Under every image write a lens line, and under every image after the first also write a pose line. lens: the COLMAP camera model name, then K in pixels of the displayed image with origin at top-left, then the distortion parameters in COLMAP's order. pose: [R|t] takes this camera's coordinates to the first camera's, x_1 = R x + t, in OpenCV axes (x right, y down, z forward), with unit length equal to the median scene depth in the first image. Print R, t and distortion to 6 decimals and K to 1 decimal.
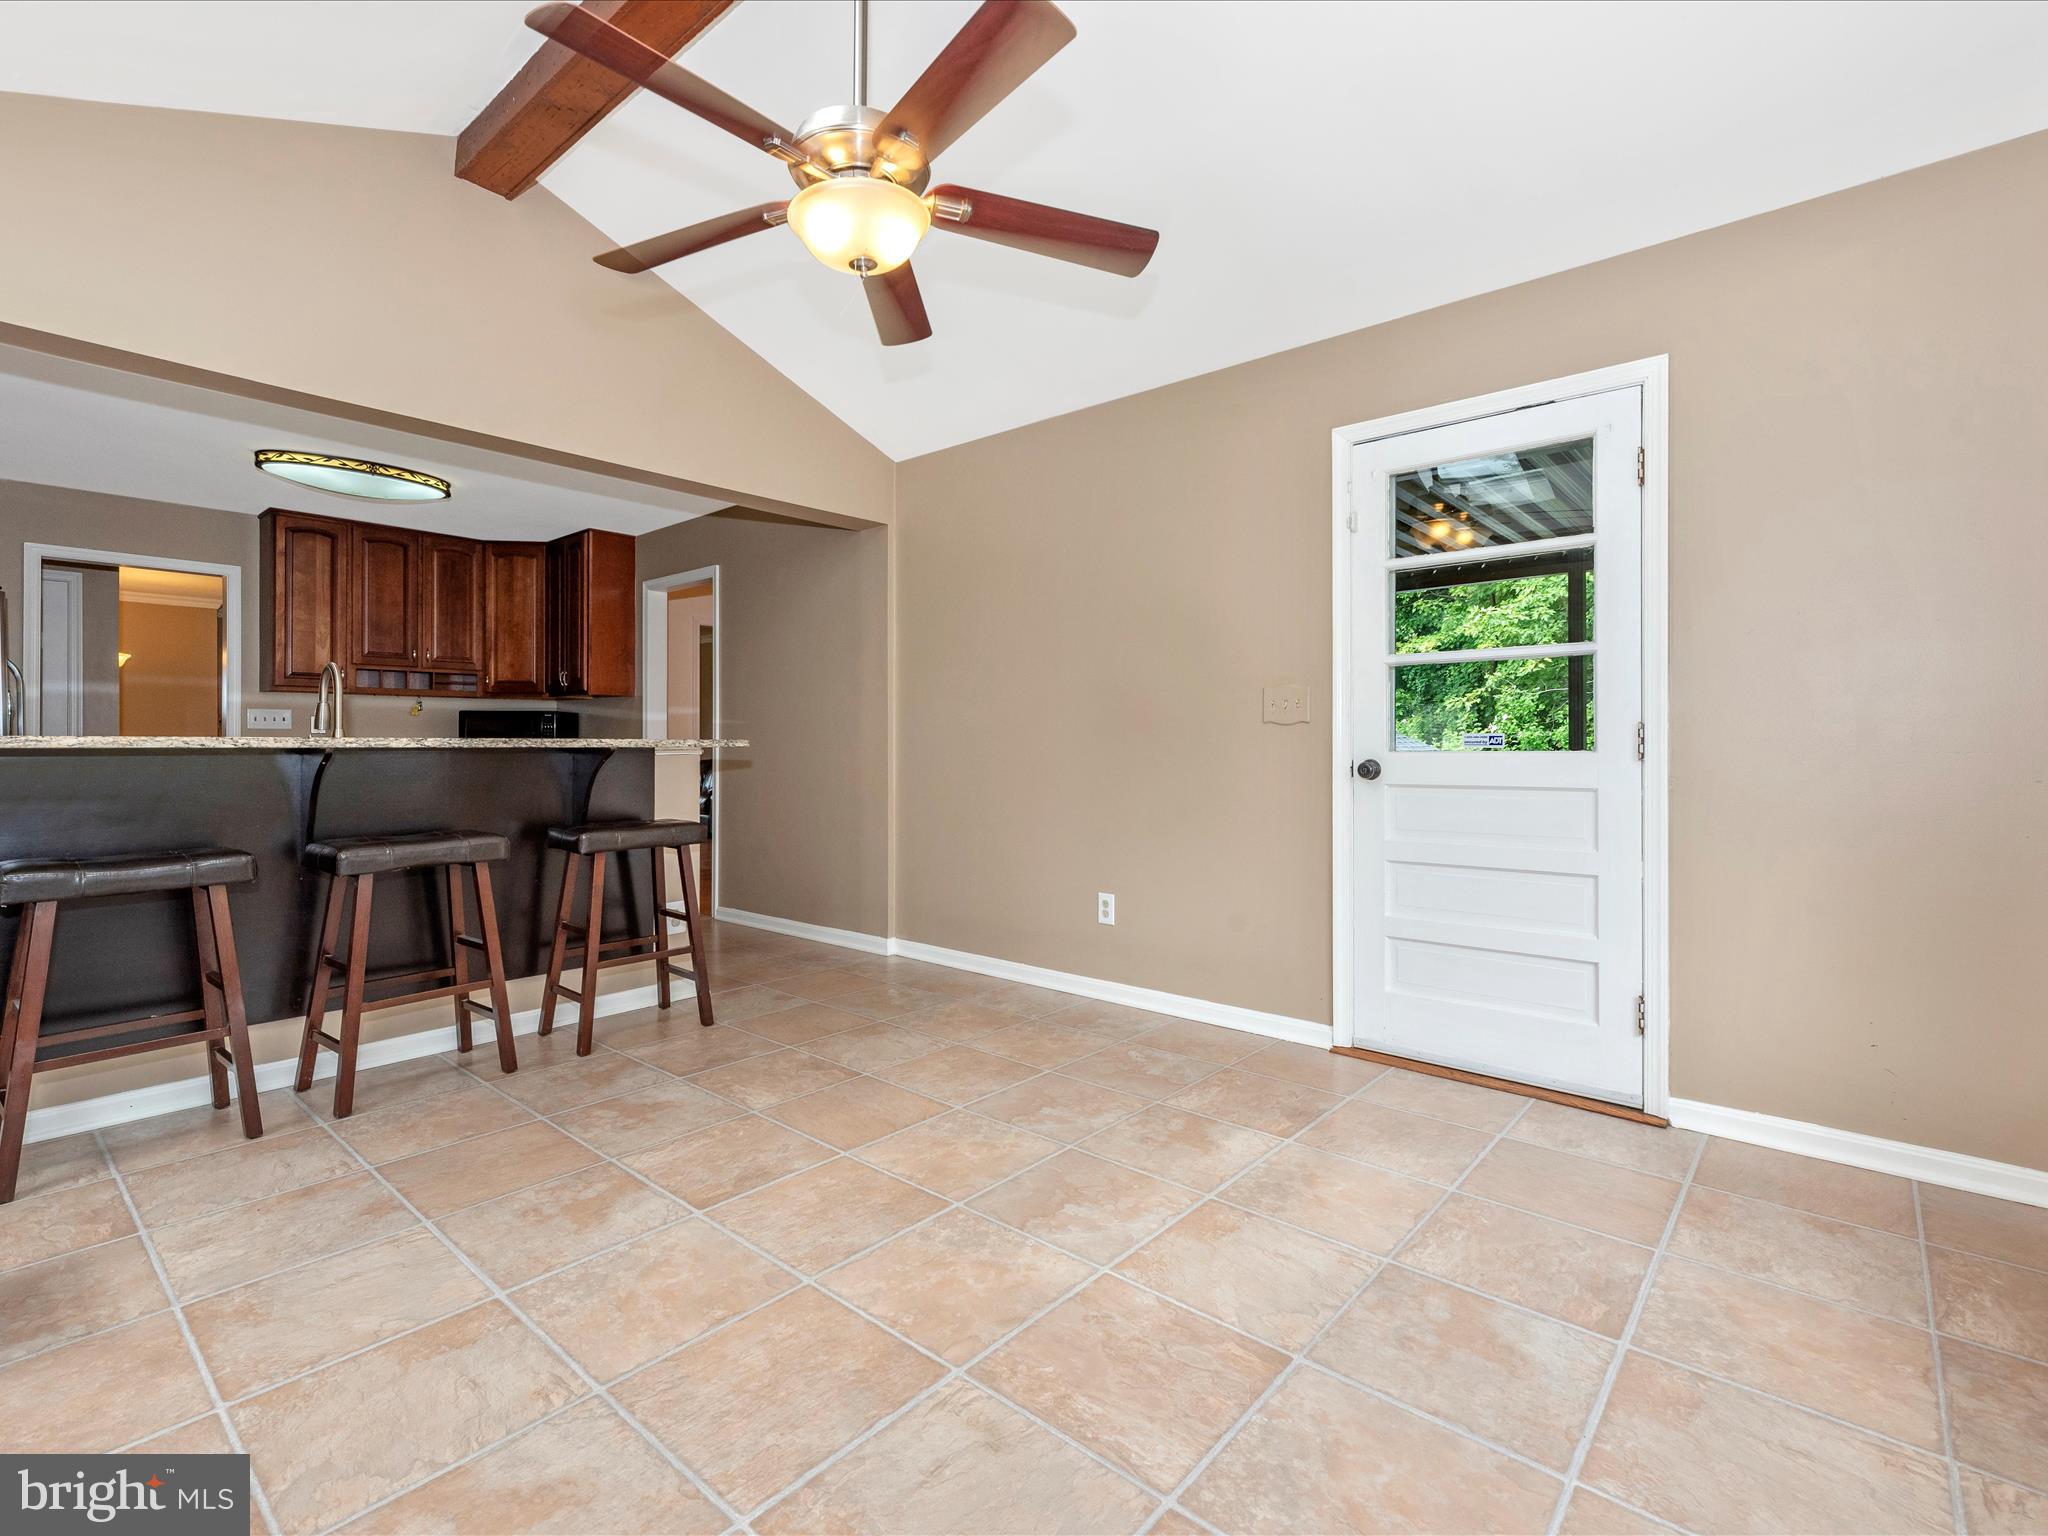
lens RADIAL K [[950.3, 0, 1047.4], [0, 950.3, 741.5], [0, 0, 1]] dist [0.000525, -0.000192]
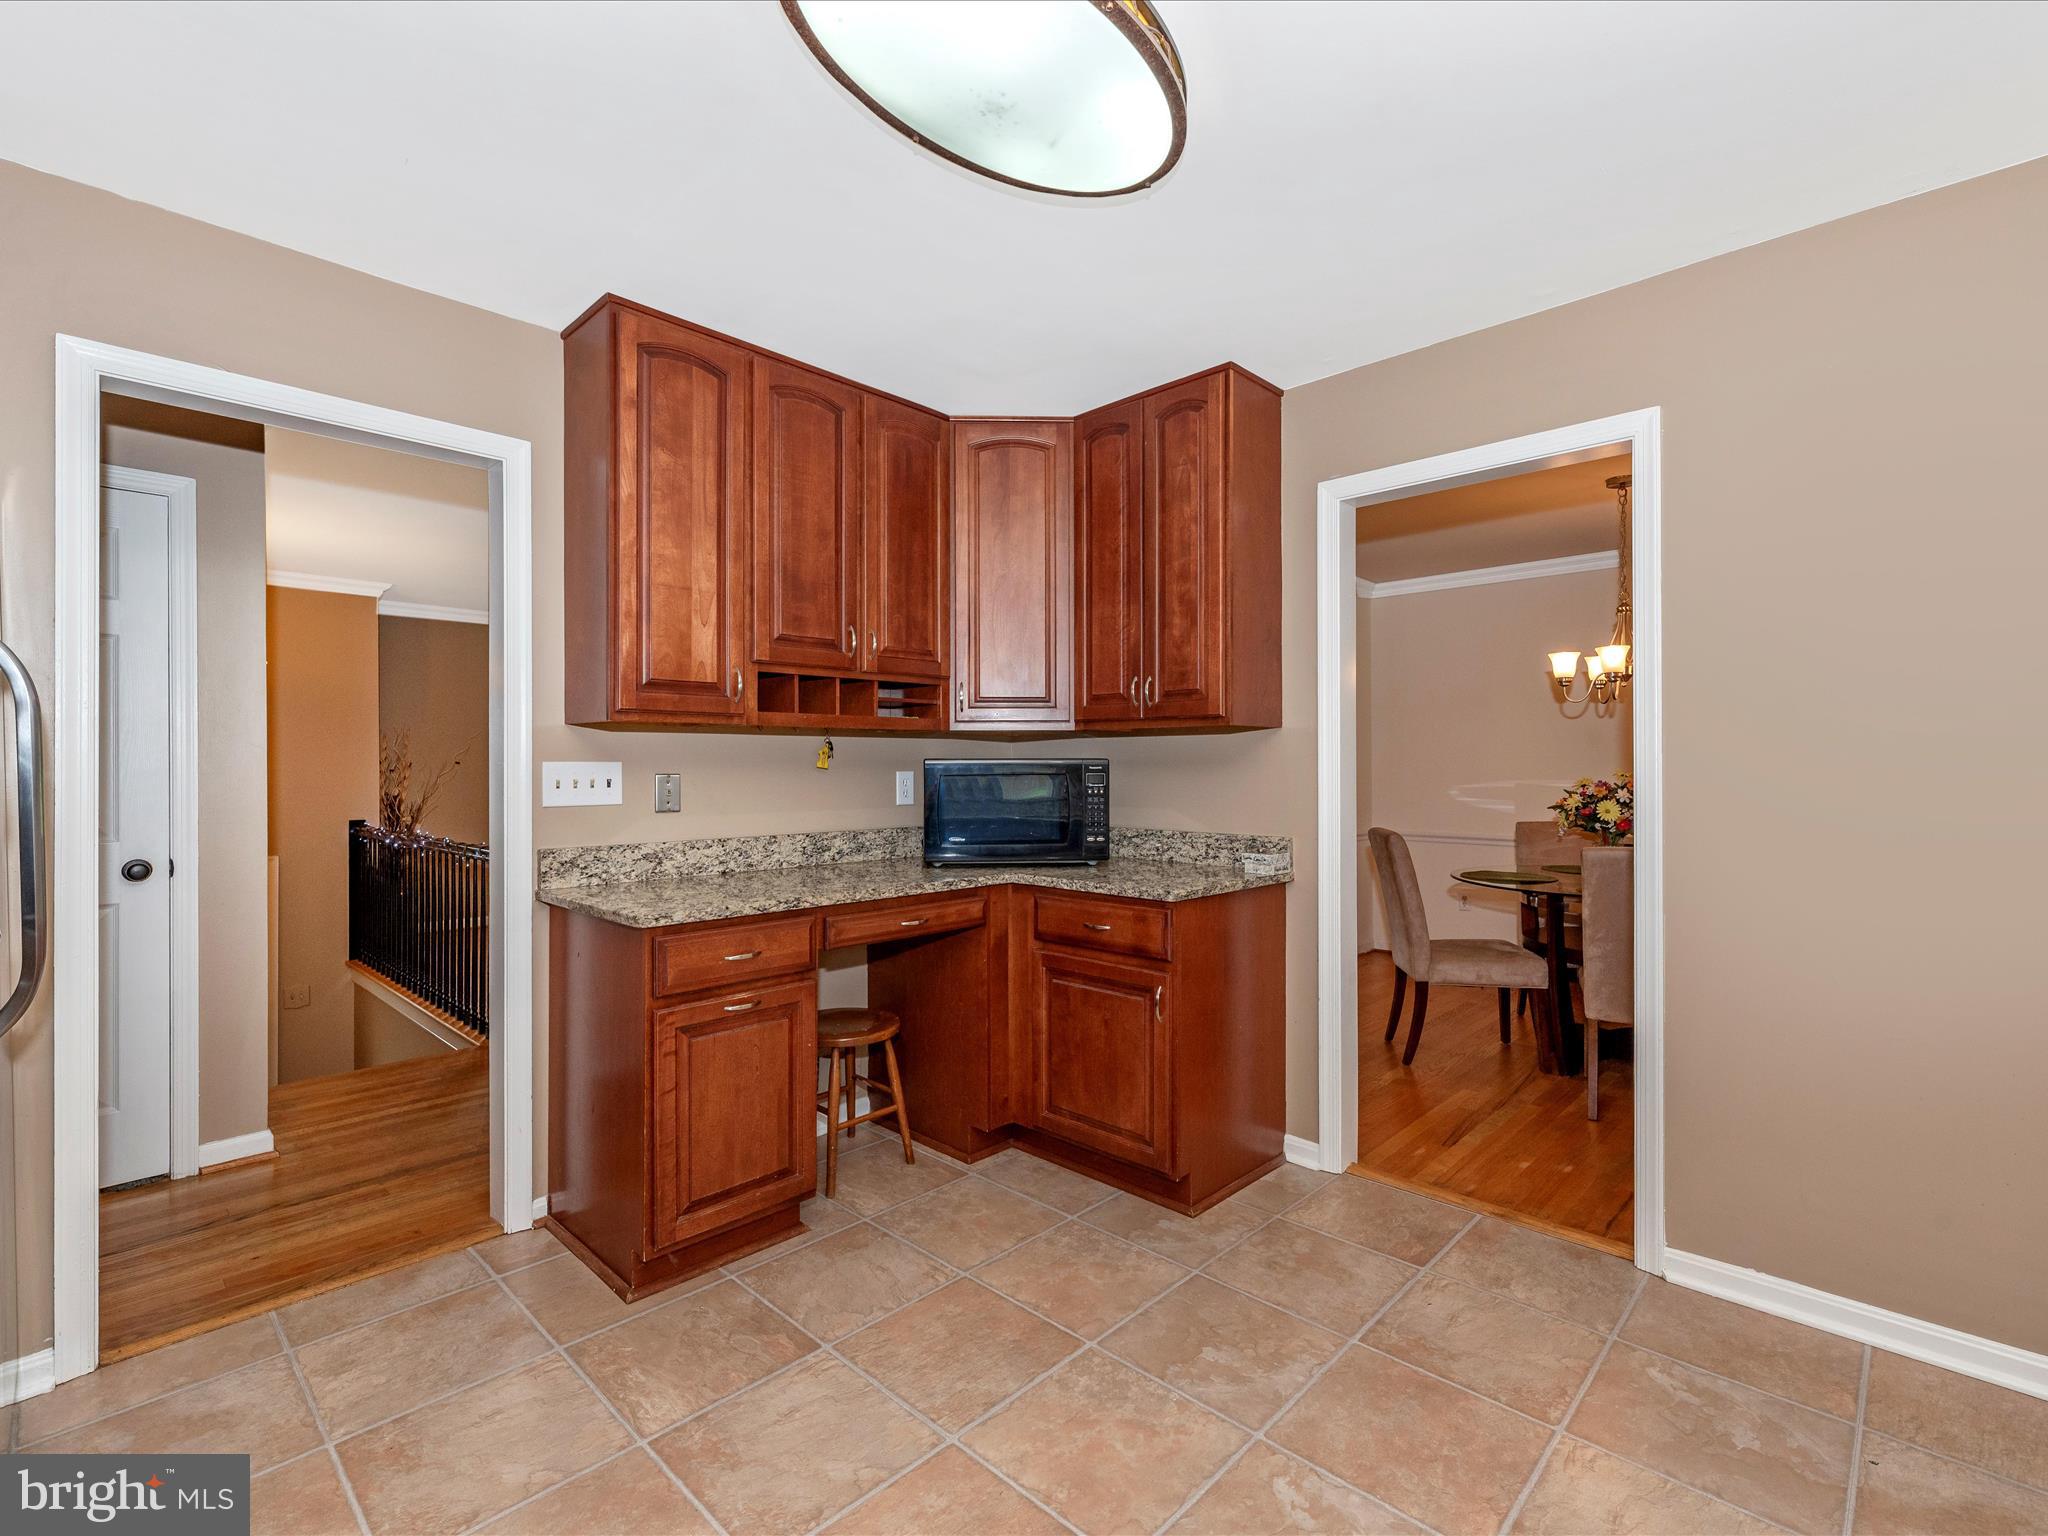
lens RADIAL K [[944.3, 0, 1024.0], [0, 944.3, 768.0], [0, 0, 1]] dist [0.000725, 0.000029]
pose [[0.997719, -0.002920, -0.067442, -0.567946], [0.003303, 0.999979, 0.005560, -0.032426], [0.067425, -0.005771, 0.997708, 0.554408]]
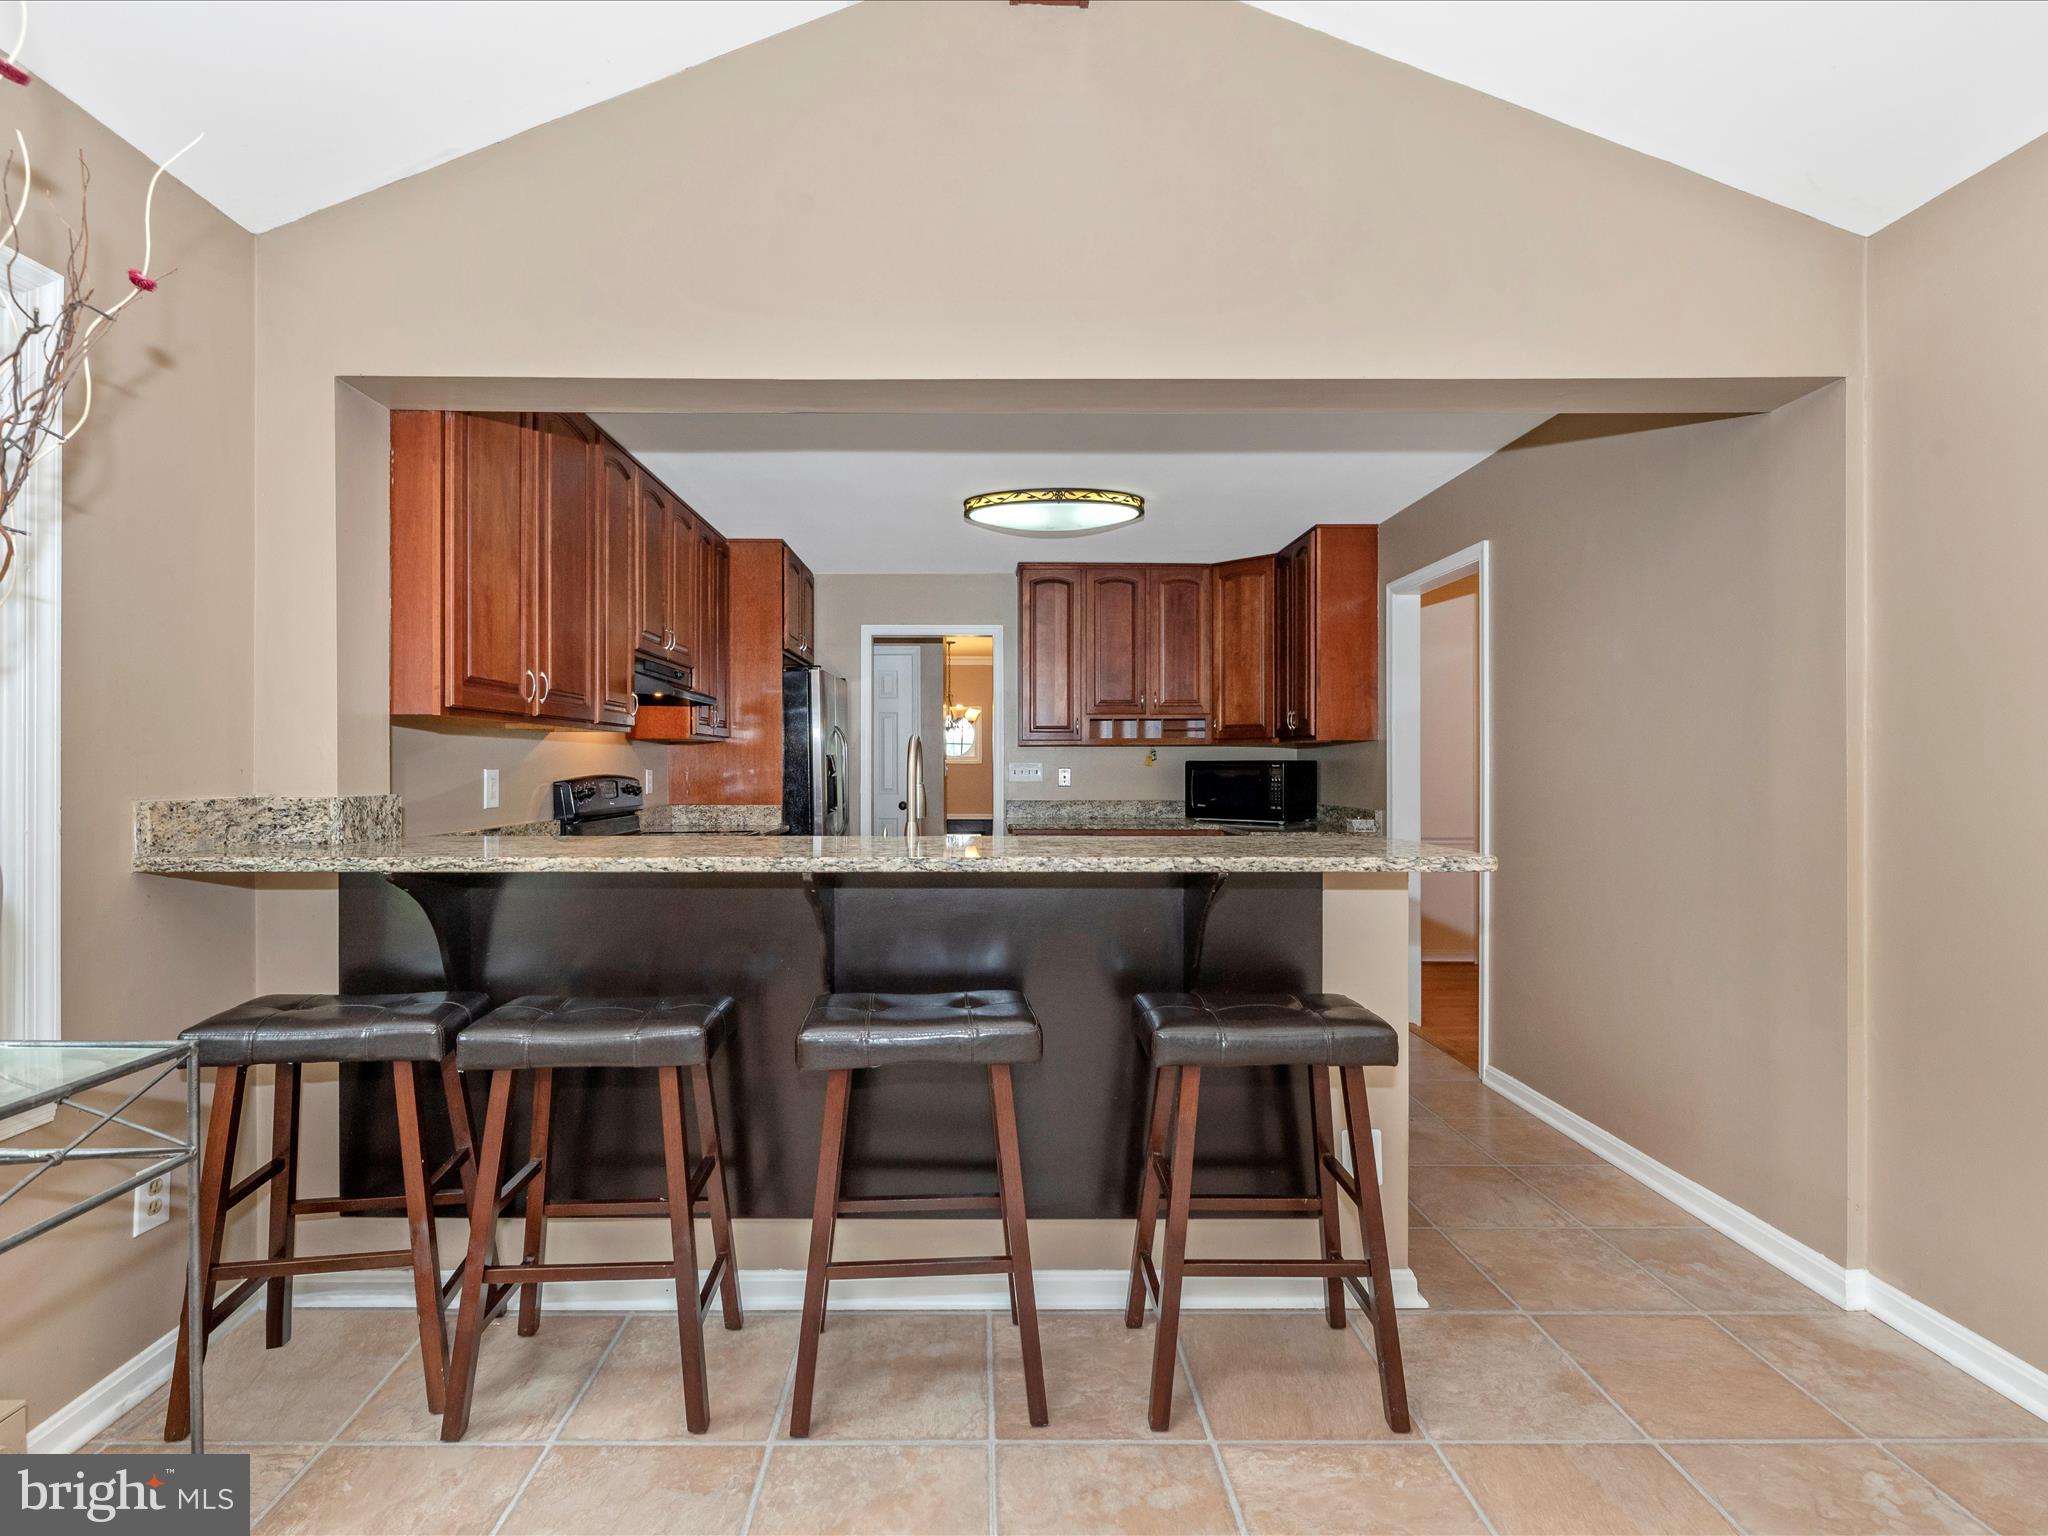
lens RADIAL K [[959.4, 0, 980.9], [0, 959.4, 764.6], [0, 0, 1]] dist [-0.000475, -0.000073]
pose [[0.646417, -0.001707, -0.762982, -0.066214], [0.003514, 0.999994, 0.000741, -0.032070], [0.762976, -0.003160, 0.646419, 0.296275]]
